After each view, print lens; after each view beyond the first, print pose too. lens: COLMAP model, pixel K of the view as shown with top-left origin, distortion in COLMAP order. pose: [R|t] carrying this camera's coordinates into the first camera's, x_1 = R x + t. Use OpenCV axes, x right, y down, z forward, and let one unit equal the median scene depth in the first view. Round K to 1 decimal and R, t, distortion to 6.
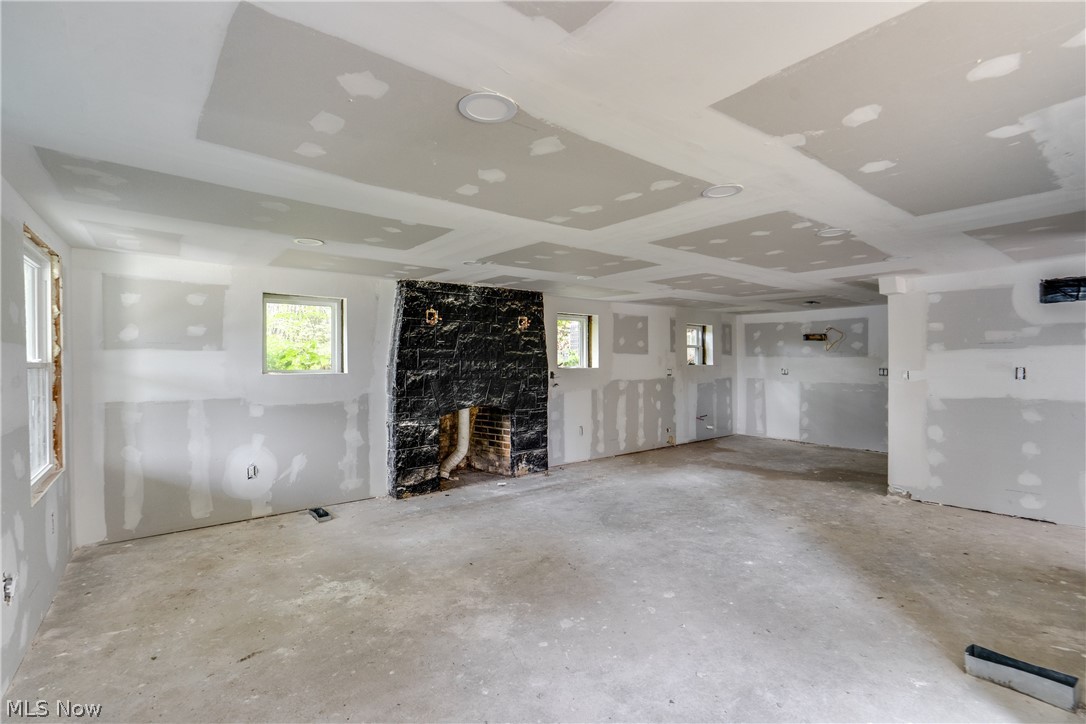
lens RADIAL K [[499.8, 0, 554.4], [0, 499.8, 357.8], [0, 0, 1]] dist [-0.016039, 0.005772]
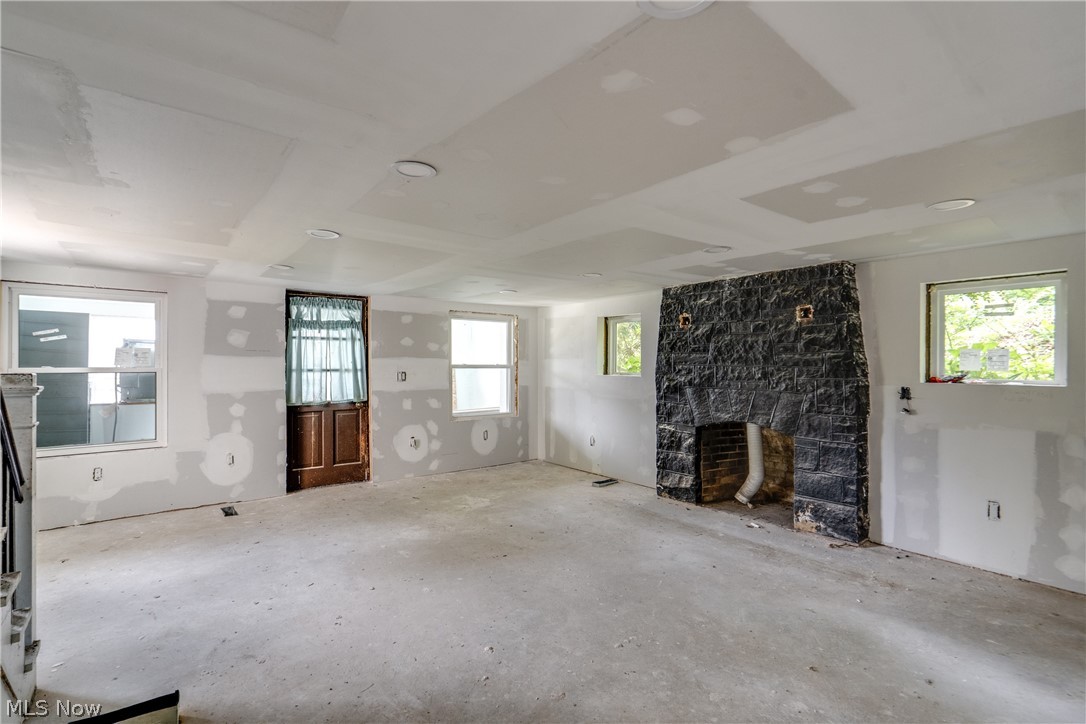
lens RADIAL K [[518.8, 0, 543.0], [0, 518.8, 371.2], [0, 0, 1]] dist [-0.013085, 0.001354]
pose [[-0.027090, 0.019859, -0.999436, 0.773599], [0.001754, 0.999802, 0.019819, -0.006122], [0.999631, -0.001216, -0.027120, 0.751187]]
